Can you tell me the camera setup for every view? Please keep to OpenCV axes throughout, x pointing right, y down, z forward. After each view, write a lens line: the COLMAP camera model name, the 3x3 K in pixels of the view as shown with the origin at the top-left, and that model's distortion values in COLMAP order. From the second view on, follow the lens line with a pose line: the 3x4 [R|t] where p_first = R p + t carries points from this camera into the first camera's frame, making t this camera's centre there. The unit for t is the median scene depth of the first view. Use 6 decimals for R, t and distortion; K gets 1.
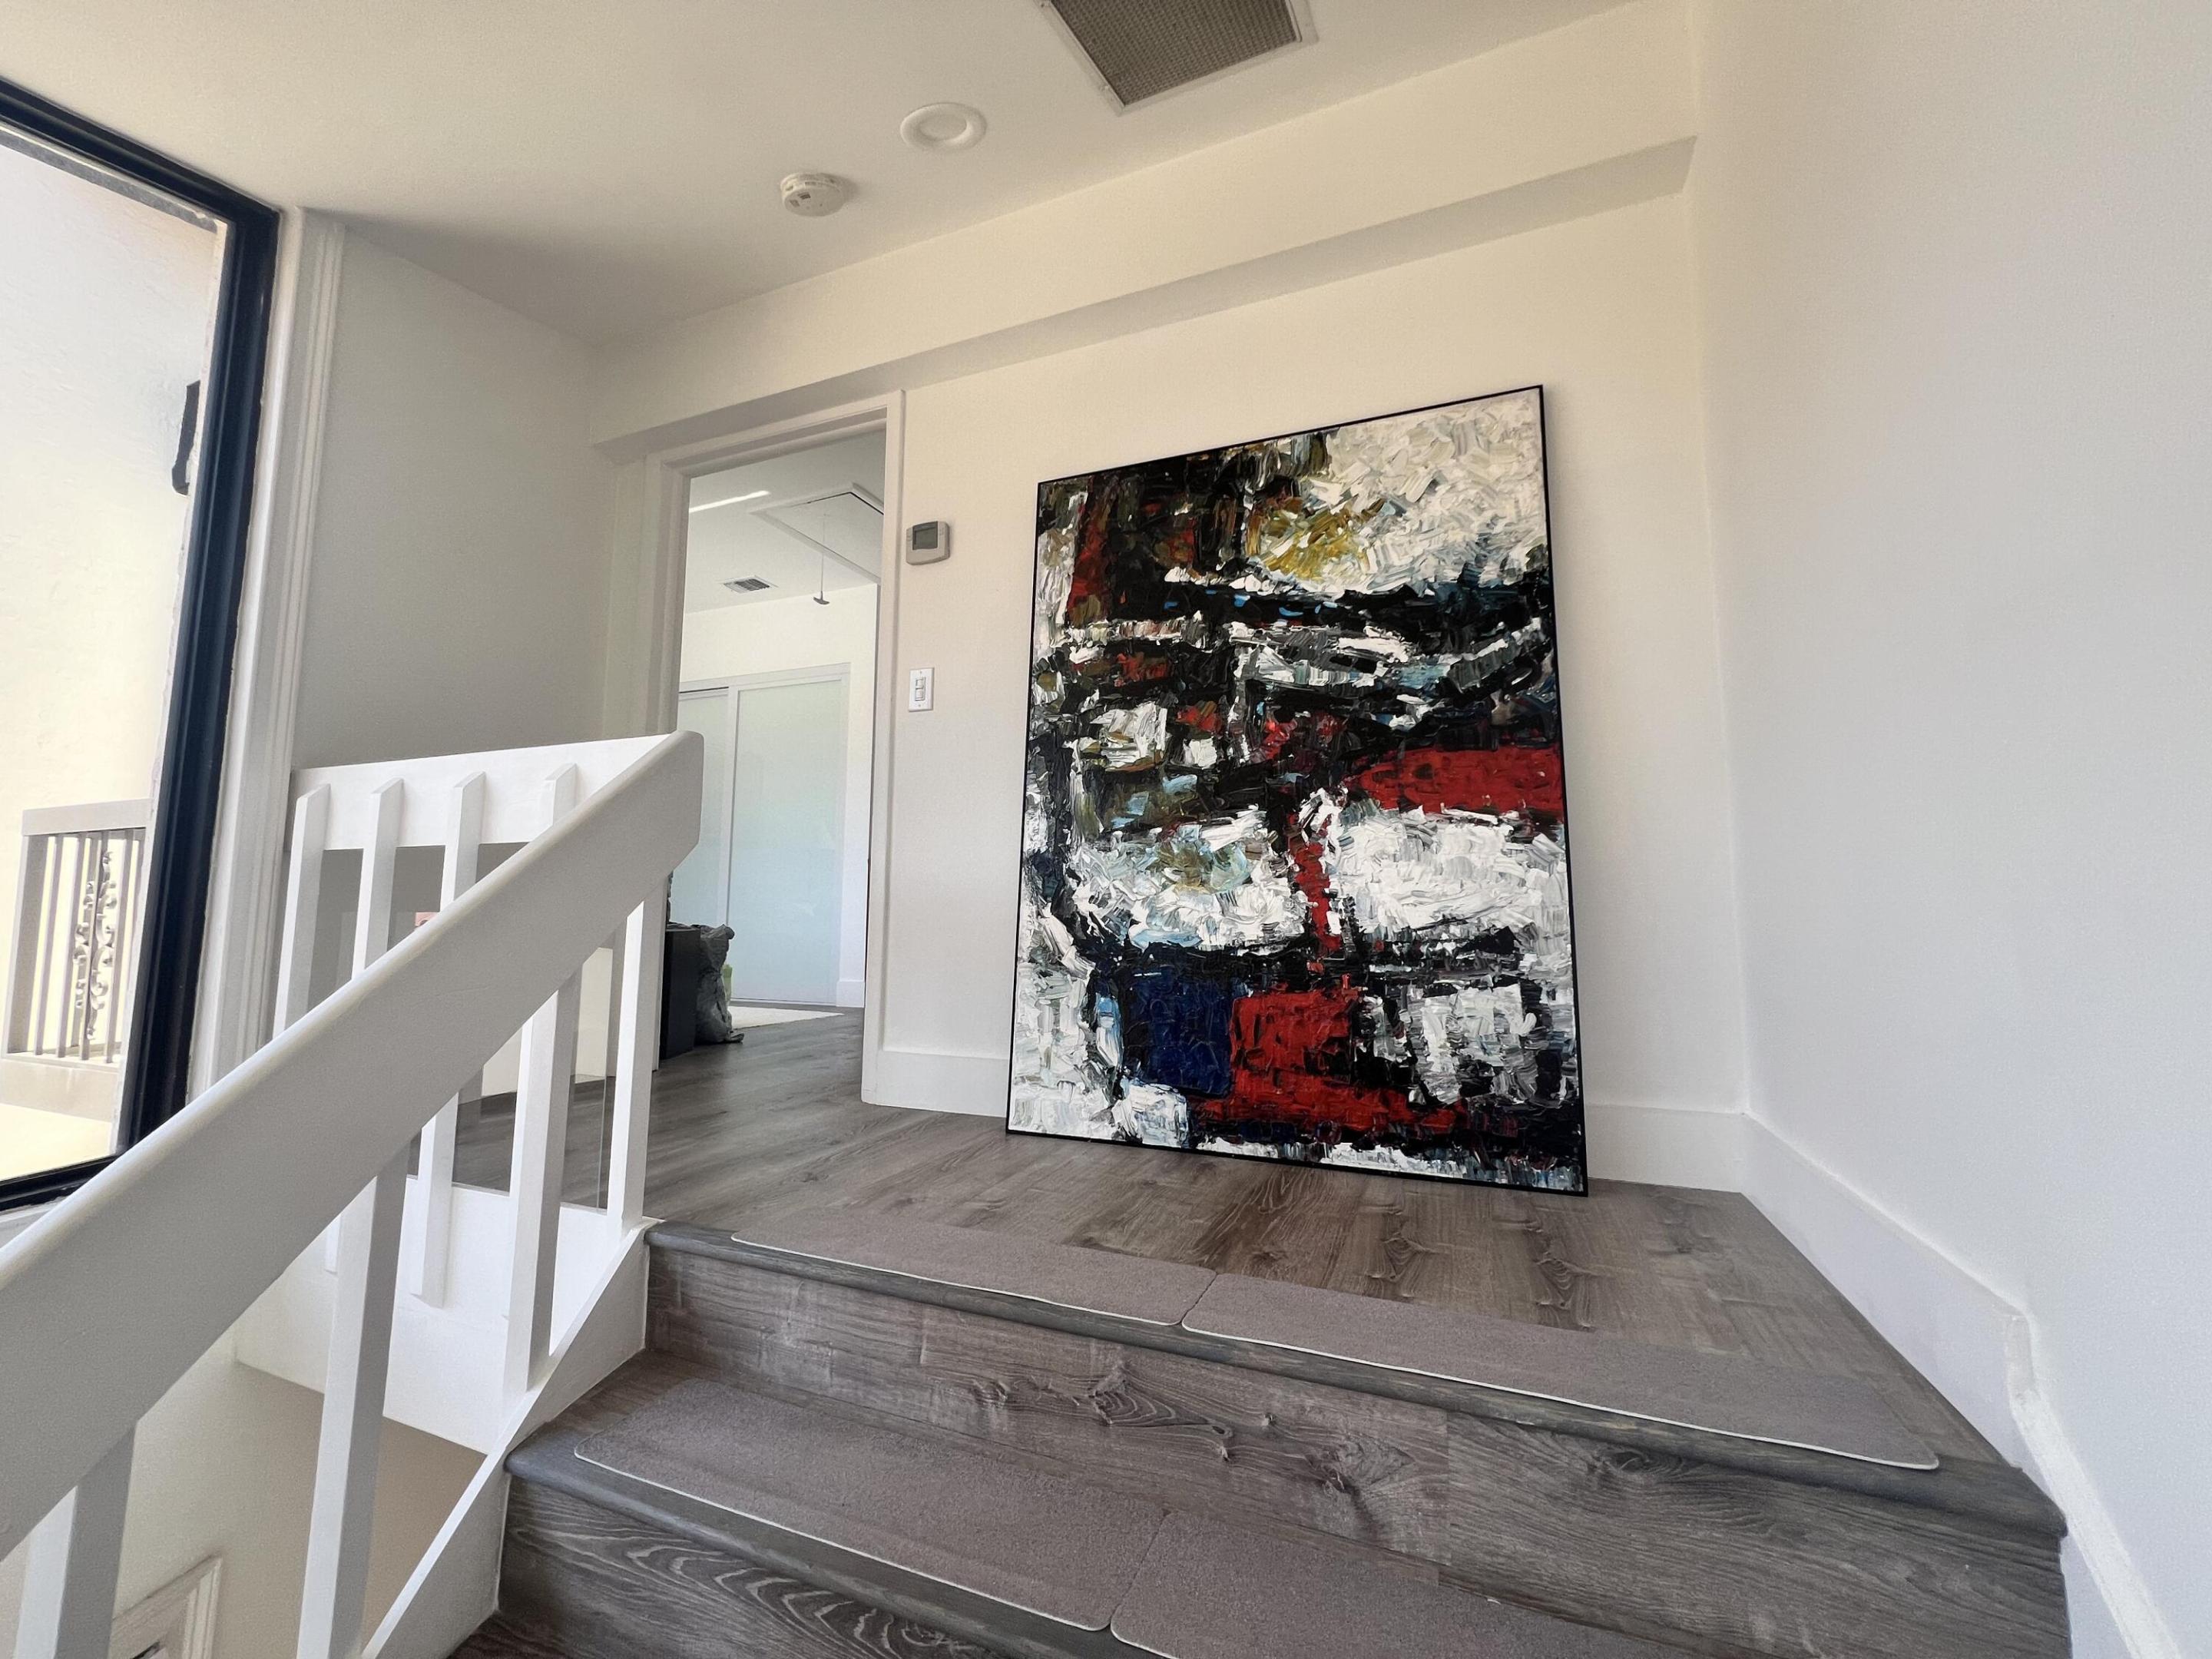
lens RADIAL K [[880.7, 0, 1104.0], [0, 880.7, 821.7], [0, 0, 1]] dist [-0.002248, 0.000751]
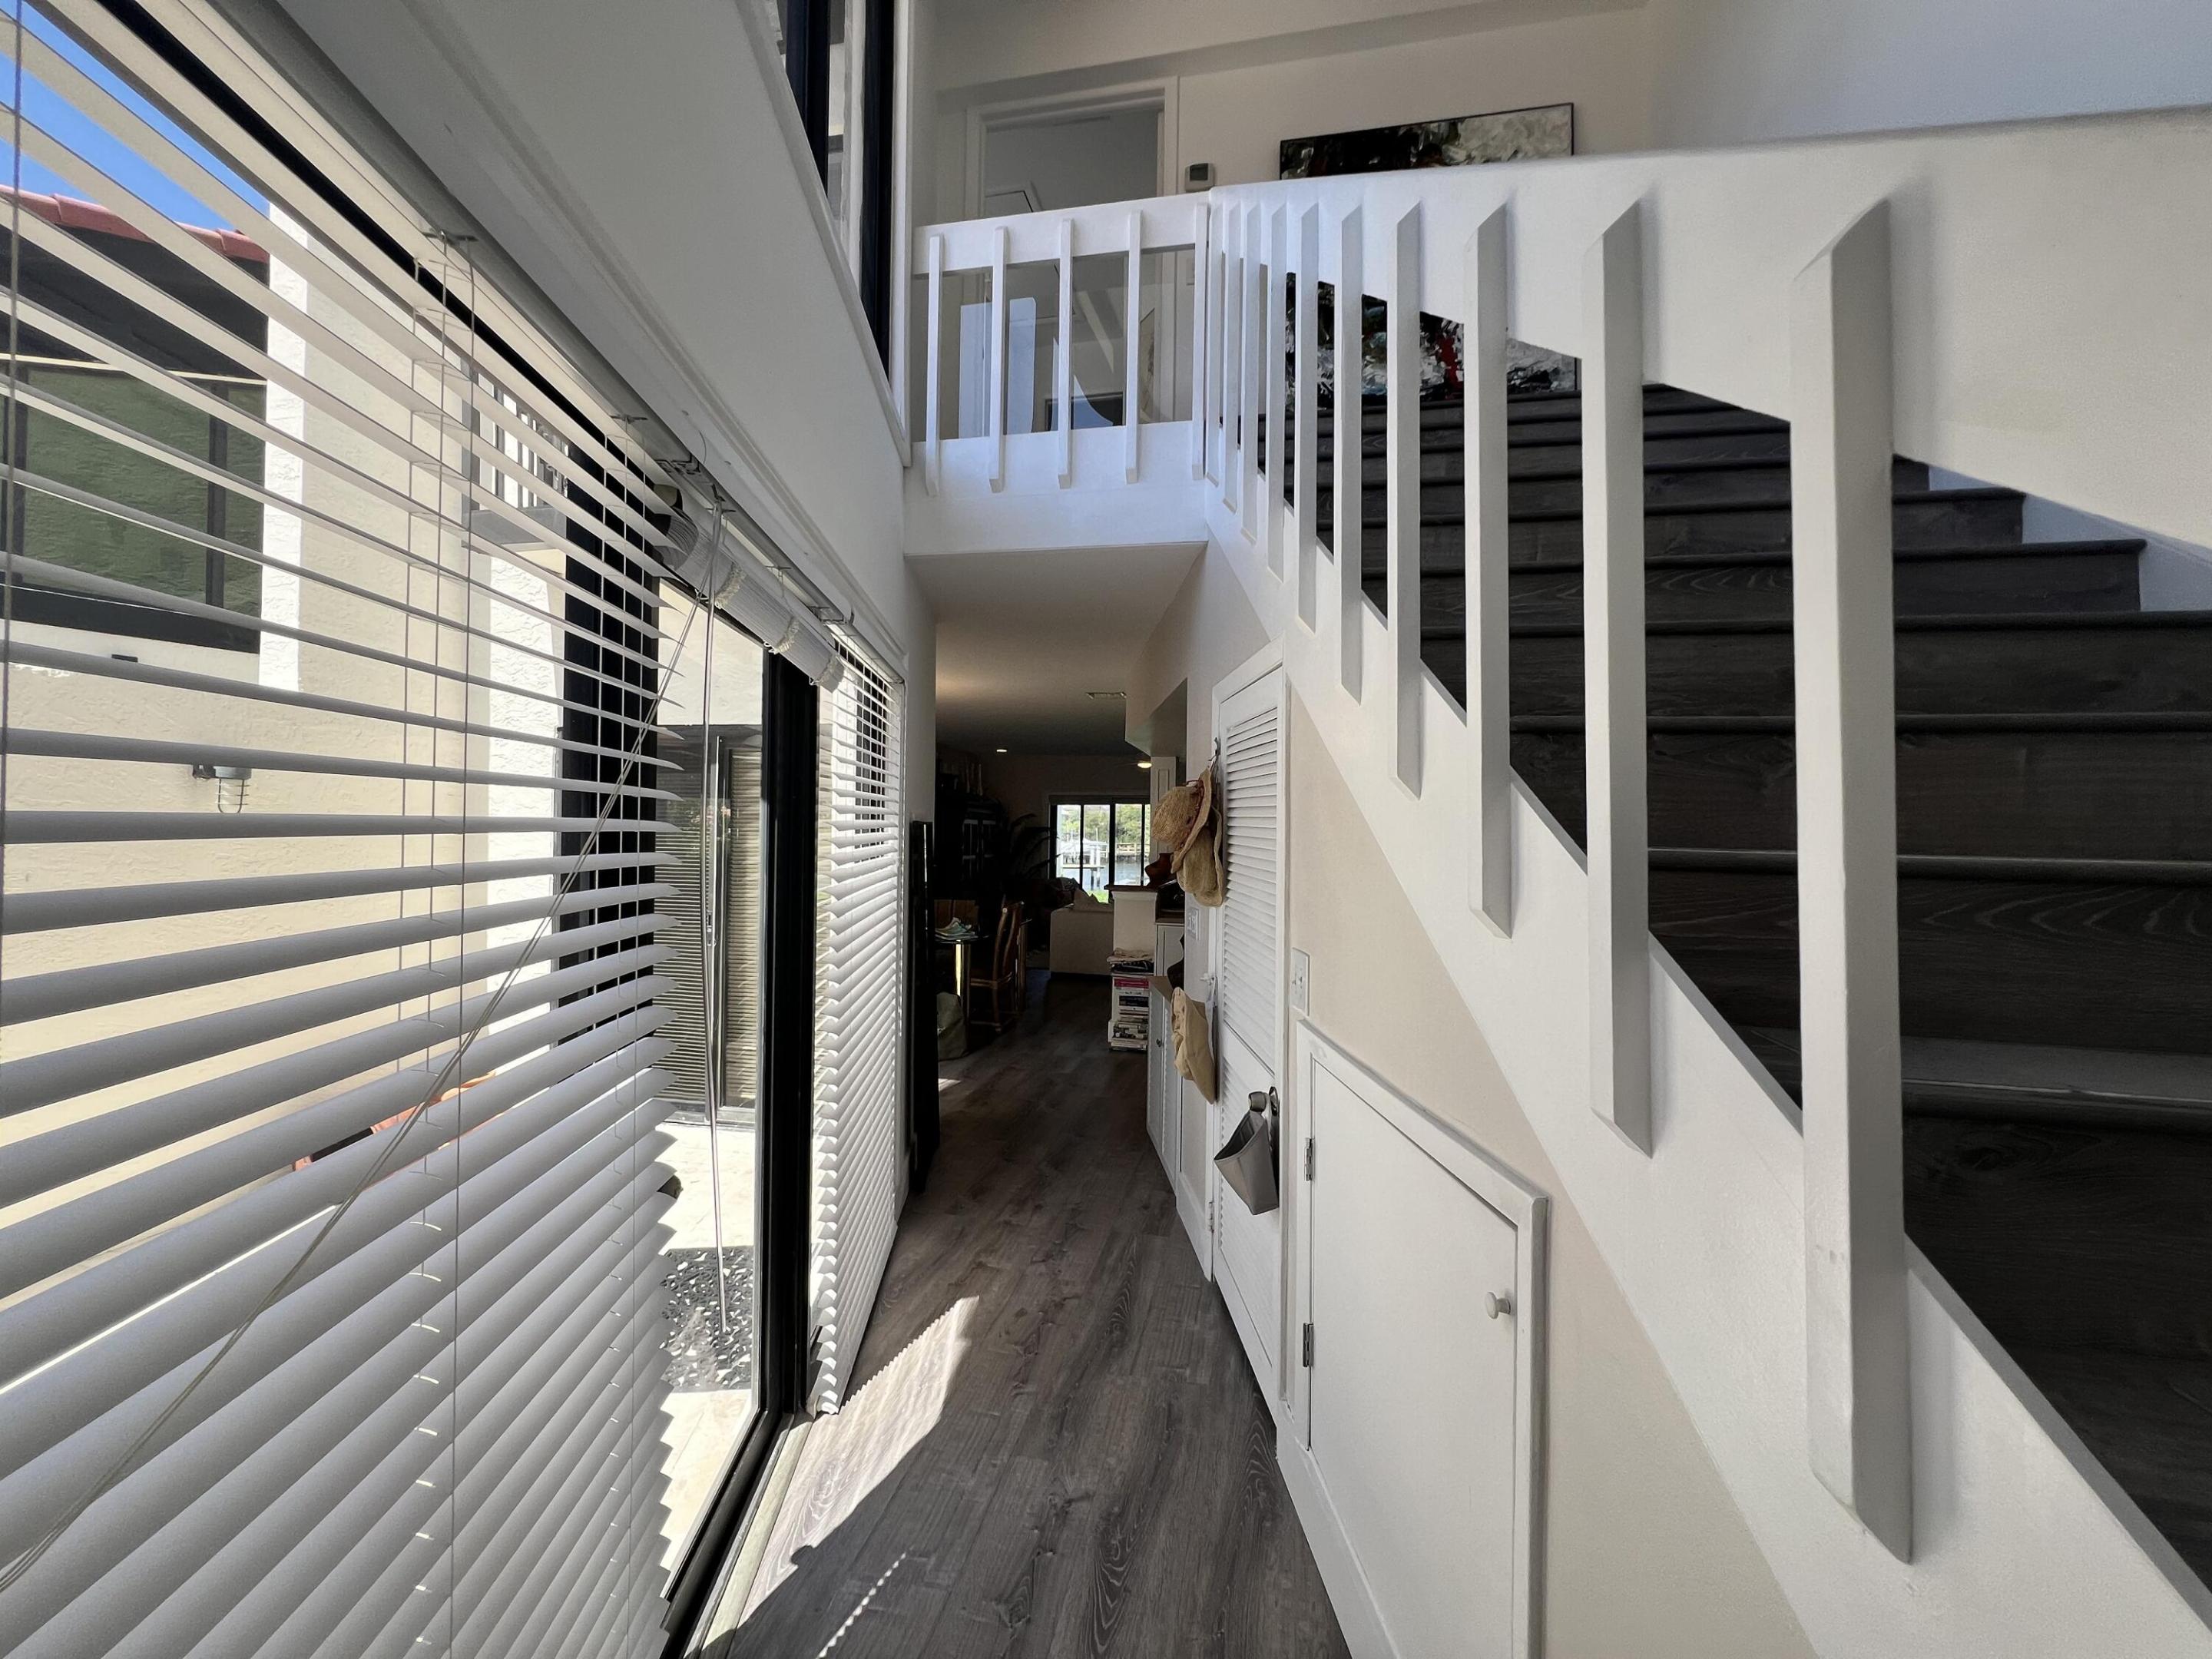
lens RADIAL K [[900.7, 0, 1101.2], [0, 900.7, 816.4], [0, 0, 1]] dist [-0.000364, 0.000170]
pose [[0.982959, 0.010815, 0.183507, -0.826126], [-0.028351, 0.995243, 0.093211, 0.865891], [-0.181626, -0.096826, 0.978589, -0.861913]]
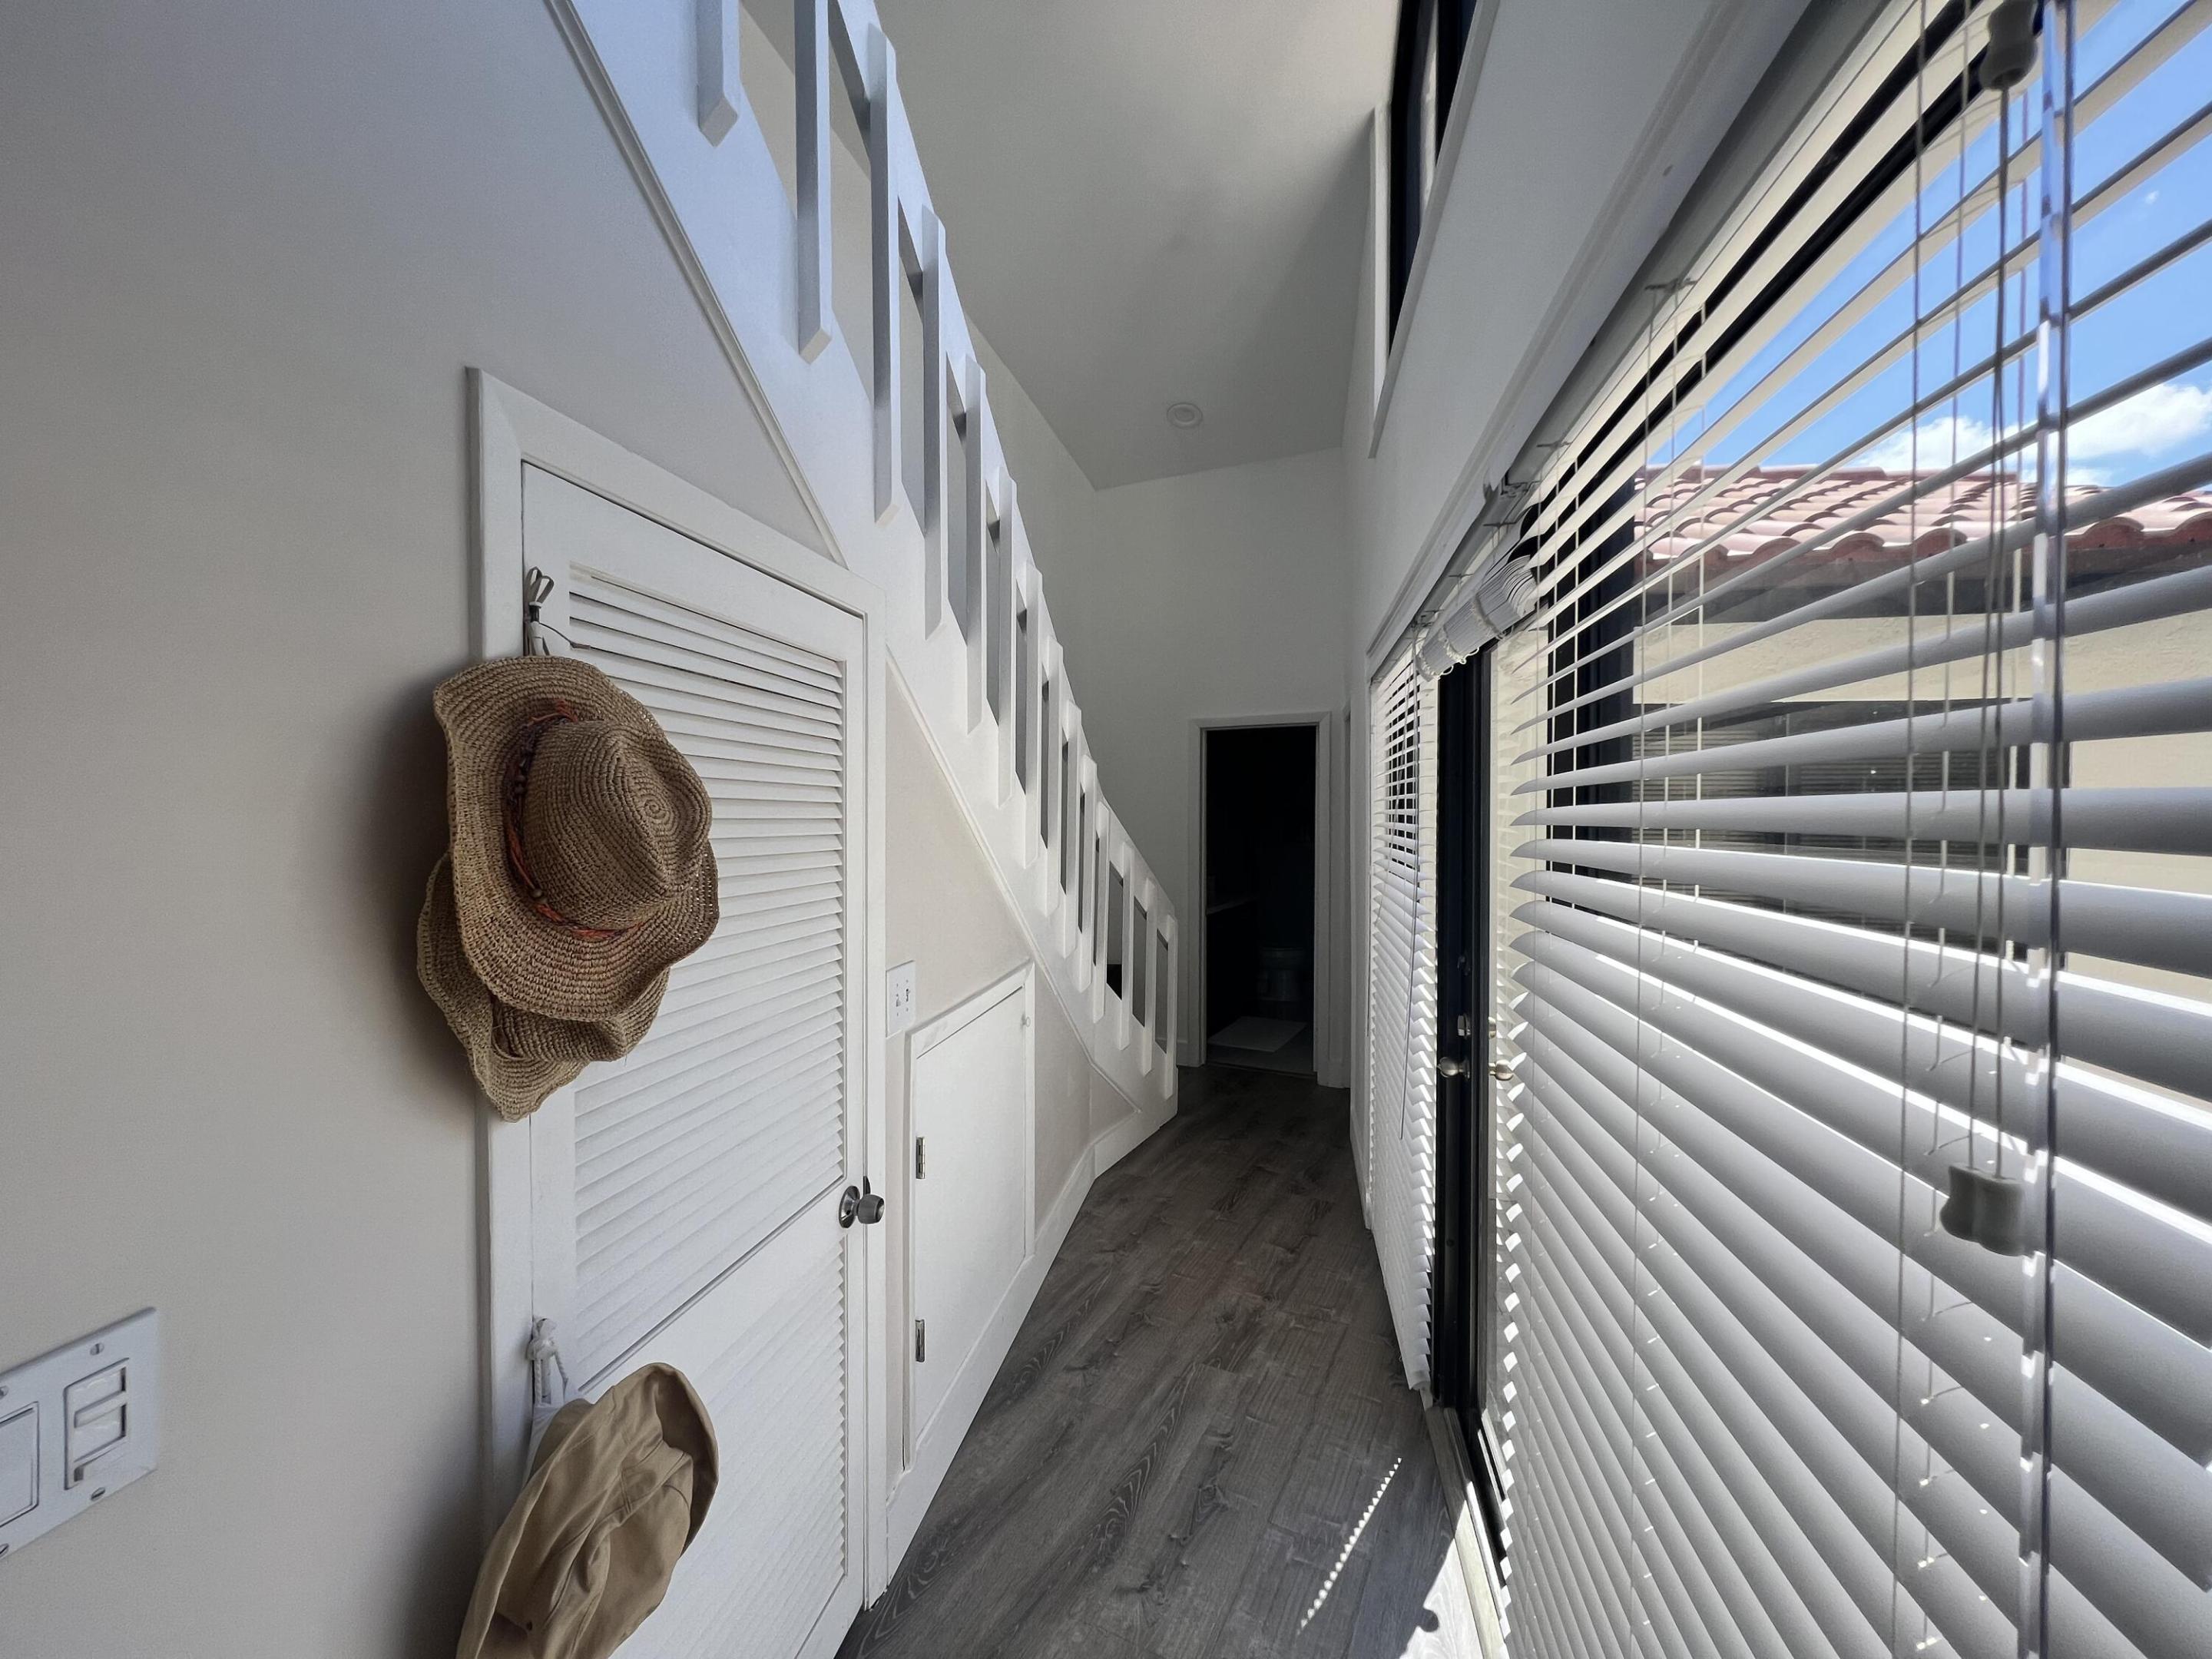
lens RADIAL K [[880.7, 0, 1104.0], [0, 880.7, 821.7], [0, 0, 1]] dist [-0.002248, 0.000751]
pose [[-0.995932, -0.005215, 0.089955, -0.709684], [-0.013044, 0.996152, -0.086669, 1.030148], [-0.089157, -0.087490, -0.992168, 0.919723]]
